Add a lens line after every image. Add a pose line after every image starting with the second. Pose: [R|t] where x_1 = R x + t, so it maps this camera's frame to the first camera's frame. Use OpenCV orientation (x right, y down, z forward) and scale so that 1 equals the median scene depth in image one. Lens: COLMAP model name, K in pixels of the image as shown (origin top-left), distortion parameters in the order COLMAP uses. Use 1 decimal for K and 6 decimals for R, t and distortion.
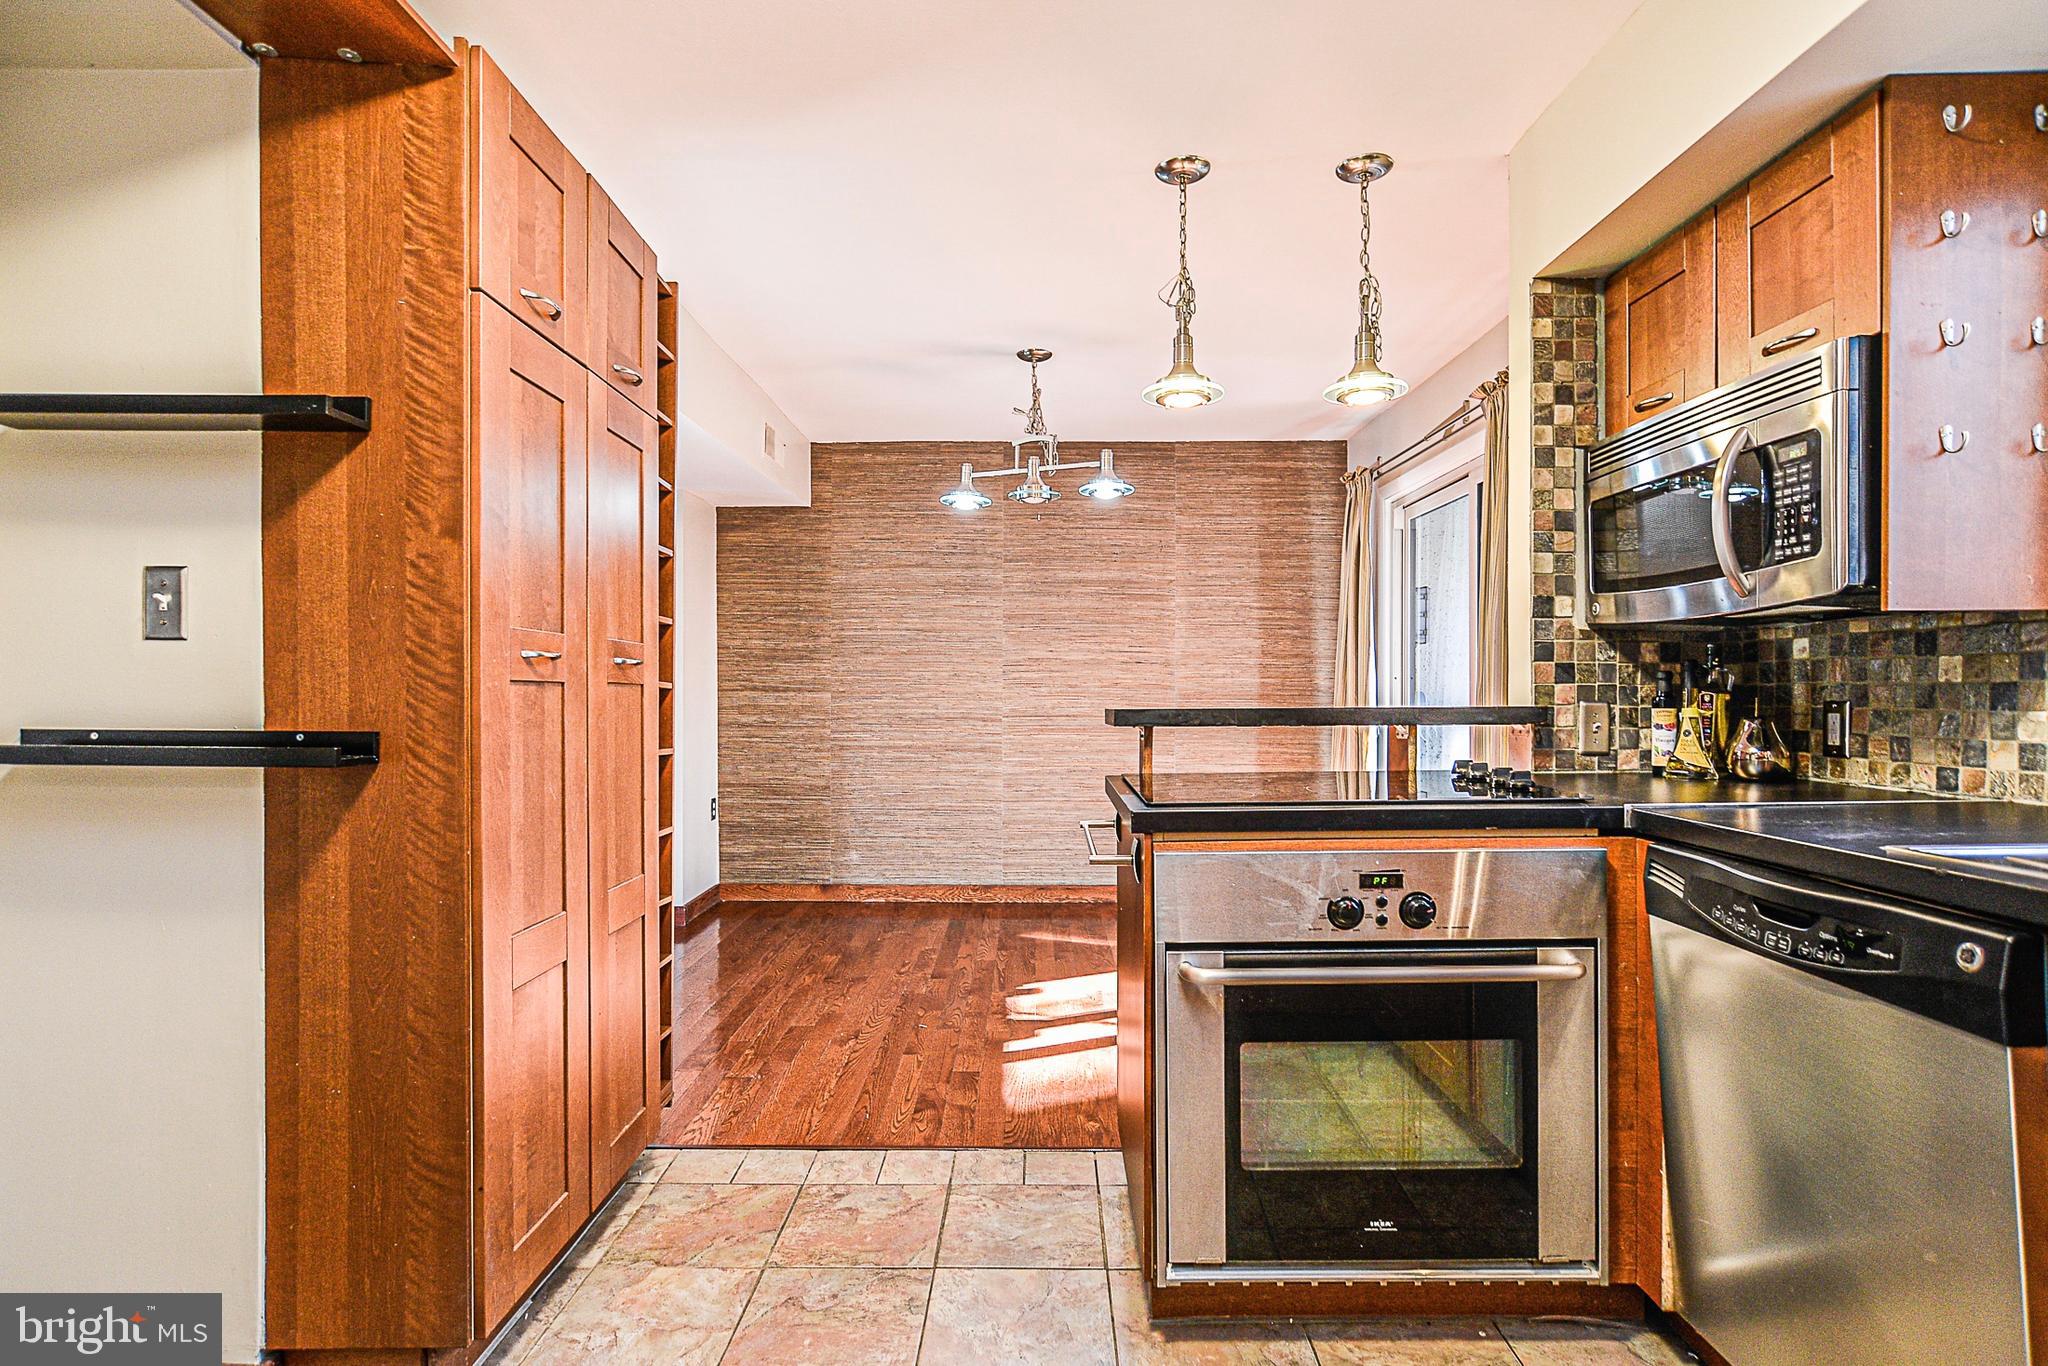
lens RADIAL K [[1020.9, 0, 1029.5], [0, 1020.9, 690.8], [0, 0, 1]] dist [-0.020339, 0.017590]
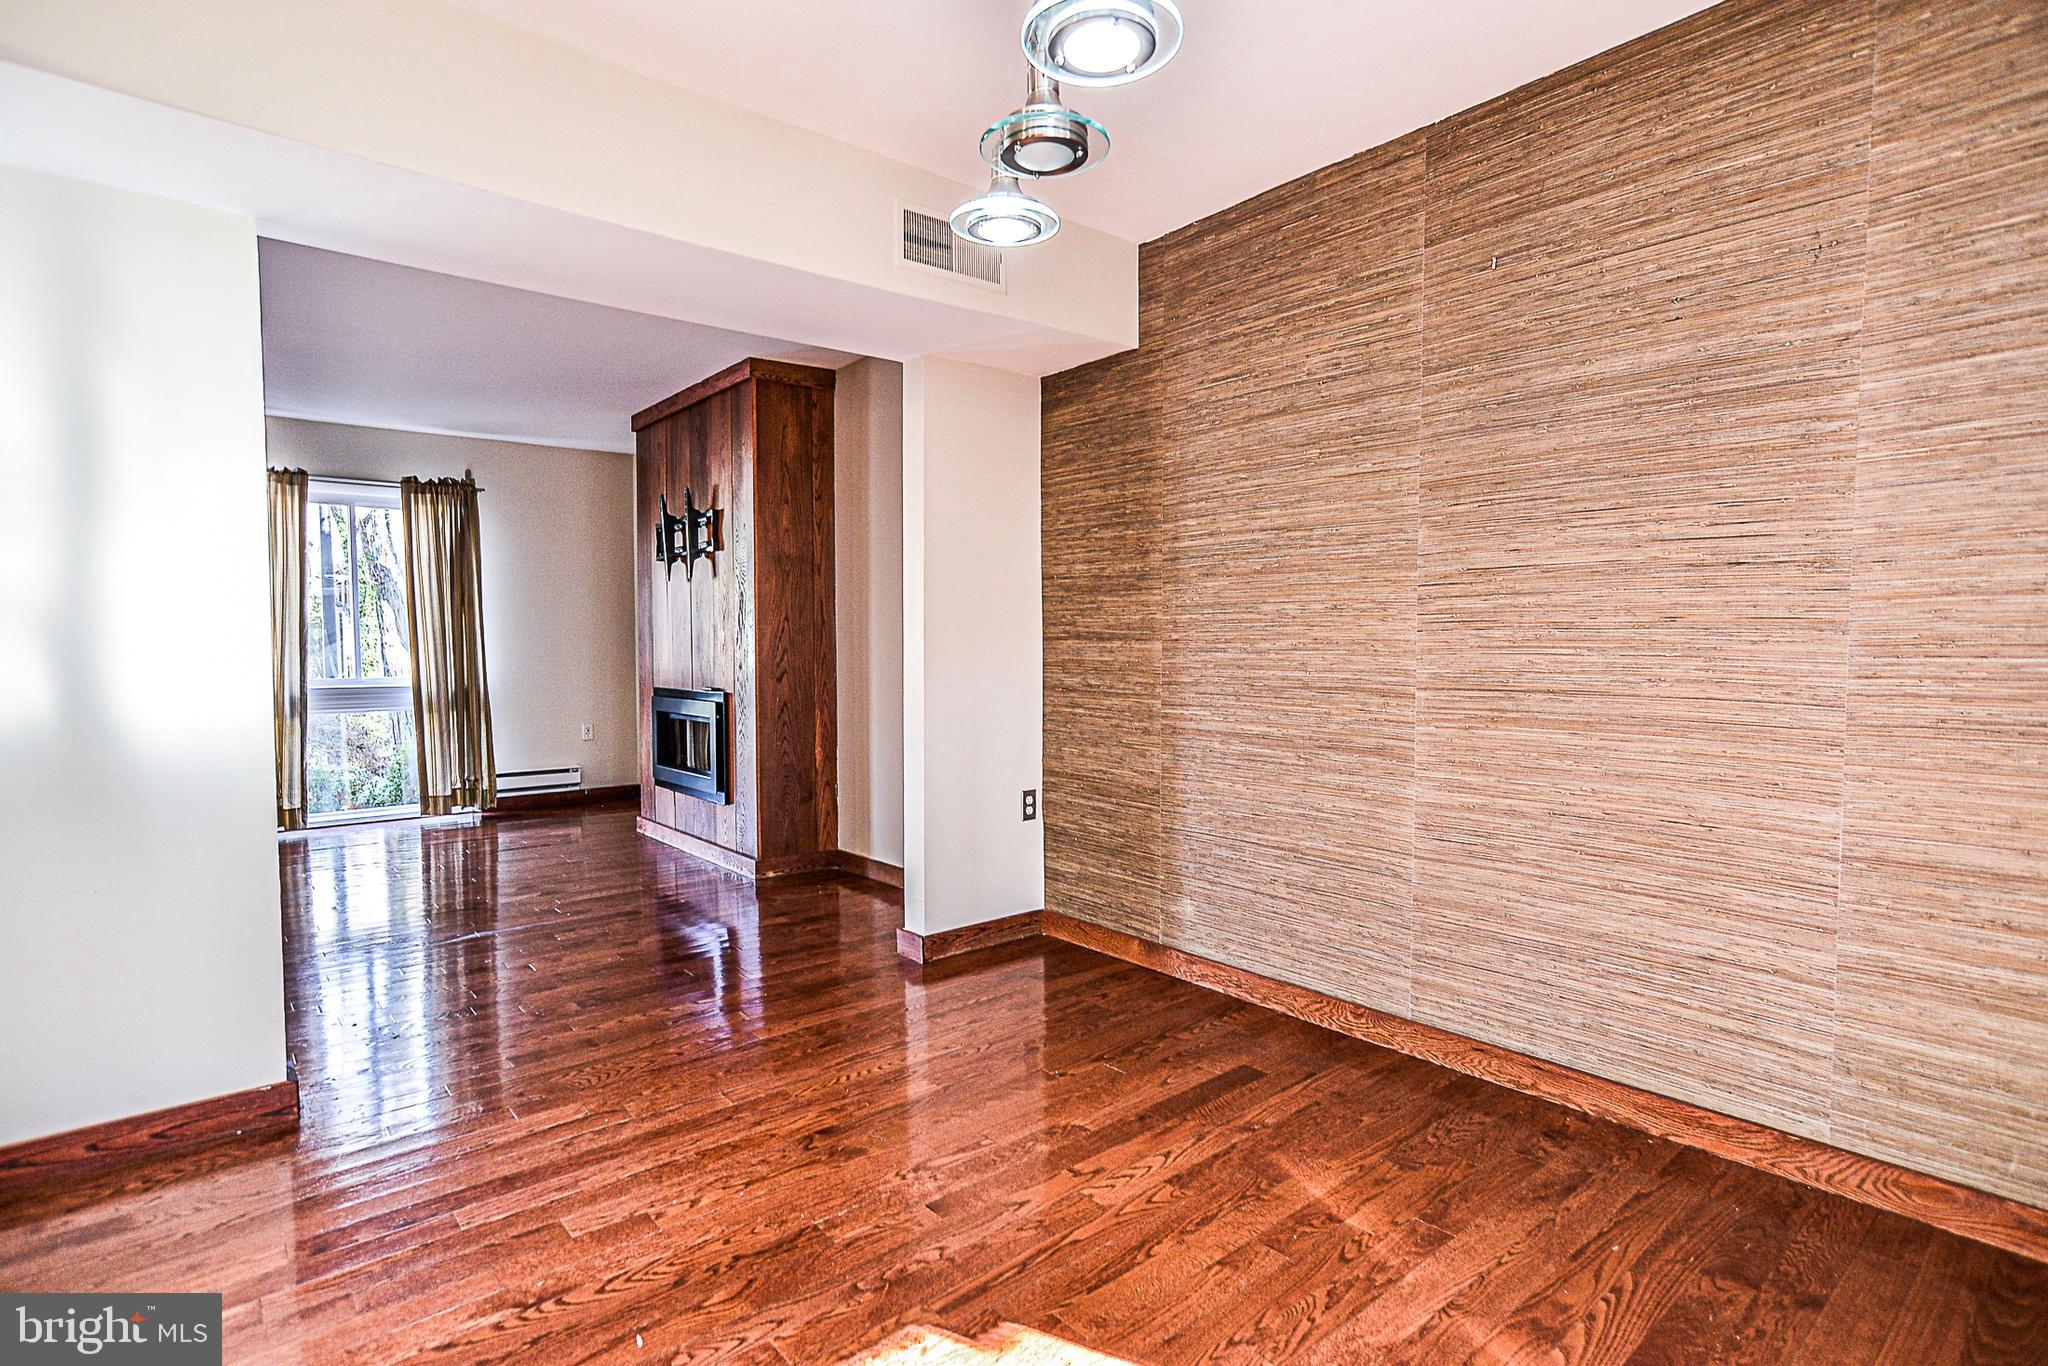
lens RADIAL K [[1020.9, 0, 1029.5], [0, 1020.9, 690.8], [0, 0, 1]] dist [-0.020339, 0.017590]
pose [[0.649564, 0.033316, -0.759577, 0.388033], [0.001358, 0.998987, 0.044978, 0.006292], [0.760306, -0.030248, 0.648861, 0.899844]]
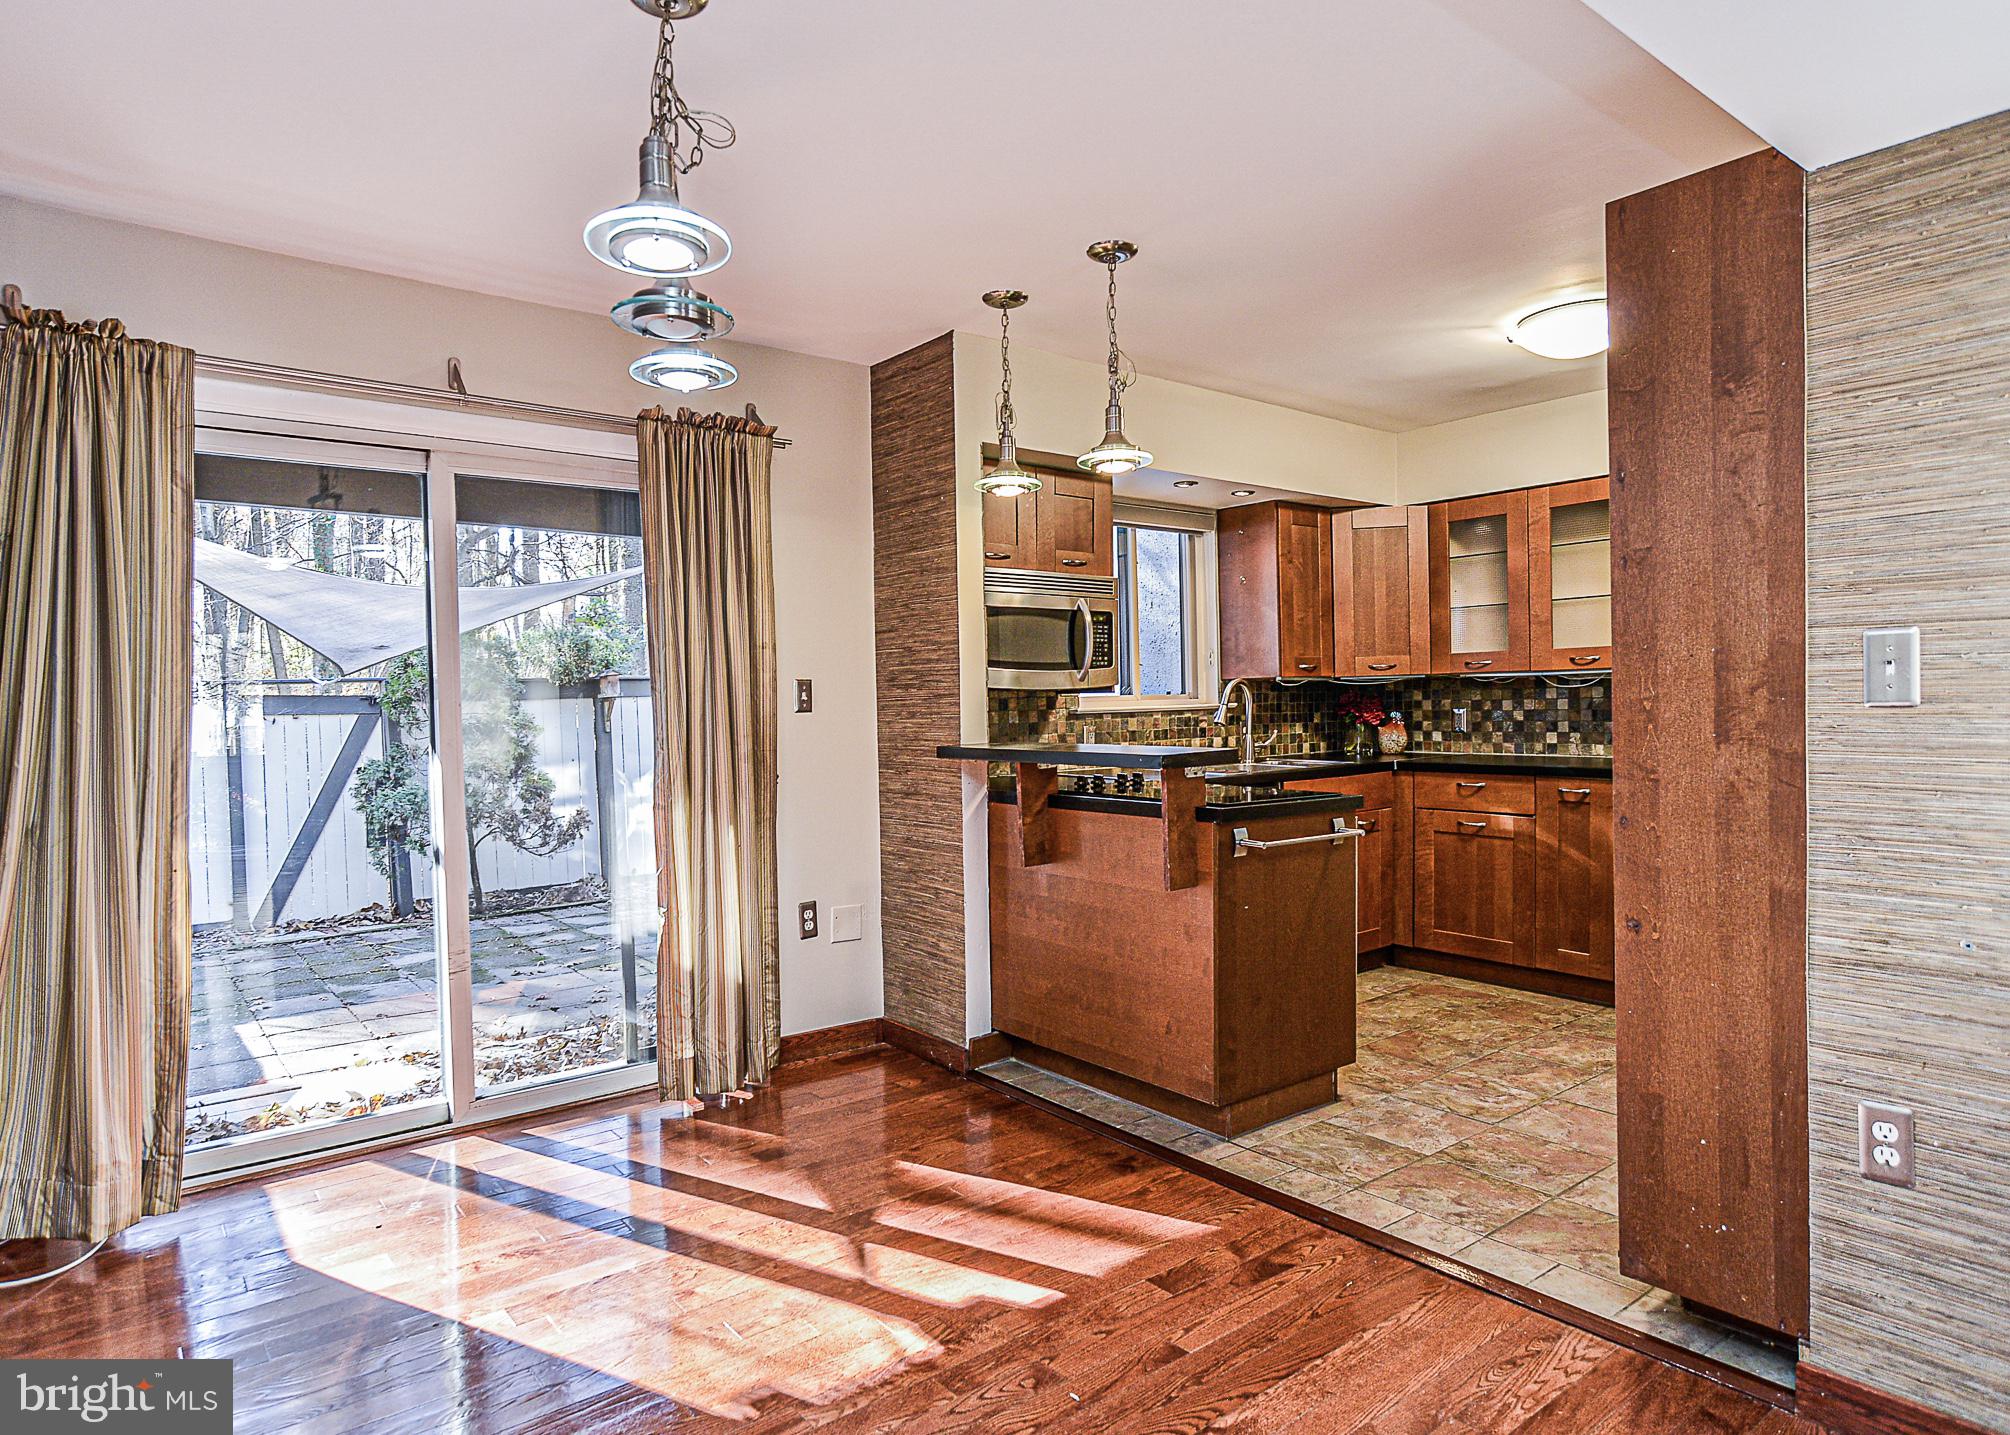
lens RADIAL K [[1159.1, 0, 968.3], [0, 1159.1, 729.9], [0, 0, 1]] dist [-0.015866, 0.002029]
pose [[-0.614164, -0.004712, 0.789165, -0.574765], [0.021001, 0.999530, 0.022312, -0.029757], [-0.788899, 0.030276, -0.613776, 1.494843]]
